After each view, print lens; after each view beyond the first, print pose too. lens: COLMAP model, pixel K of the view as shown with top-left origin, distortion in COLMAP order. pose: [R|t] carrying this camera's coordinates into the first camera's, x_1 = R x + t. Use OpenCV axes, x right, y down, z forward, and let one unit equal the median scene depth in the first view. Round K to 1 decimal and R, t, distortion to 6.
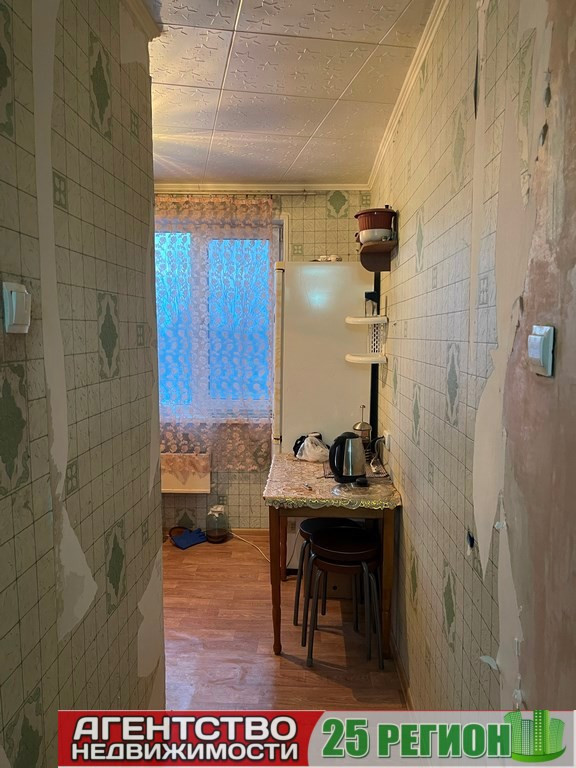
lens RADIAL K [[528.9, 0, 288.0], [0, 528.9, 384.0], [0, 0, 1]] dist [0.031861, -0.001123]
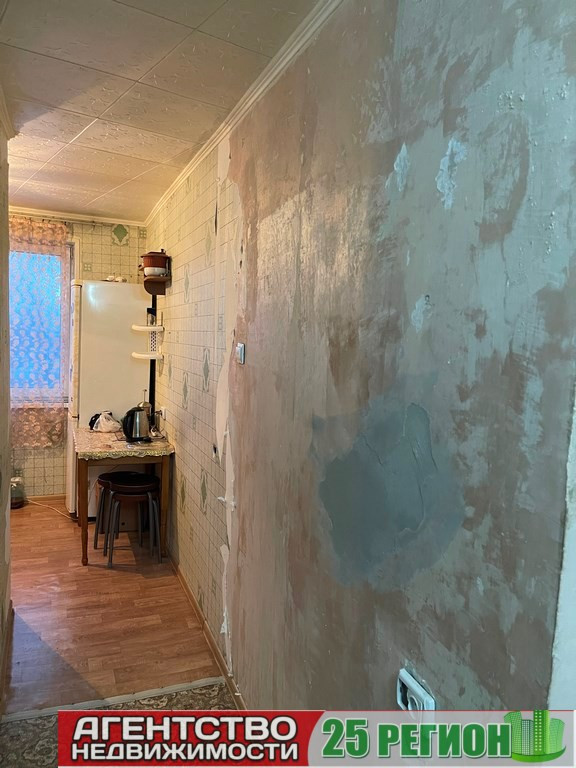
lens RADIAL K [[528.9, 0, 288.0], [0, 528.9, 384.0], [0, 0, 1]] dist [0.031861, -0.001123]
pose [[0.901538, -0.001336, 0.432699, -0.118561], [0.000690, 0.999998, 0.001650, 0.023350], [-0.432700, -0.001189, 0.901537, -0.403876]]
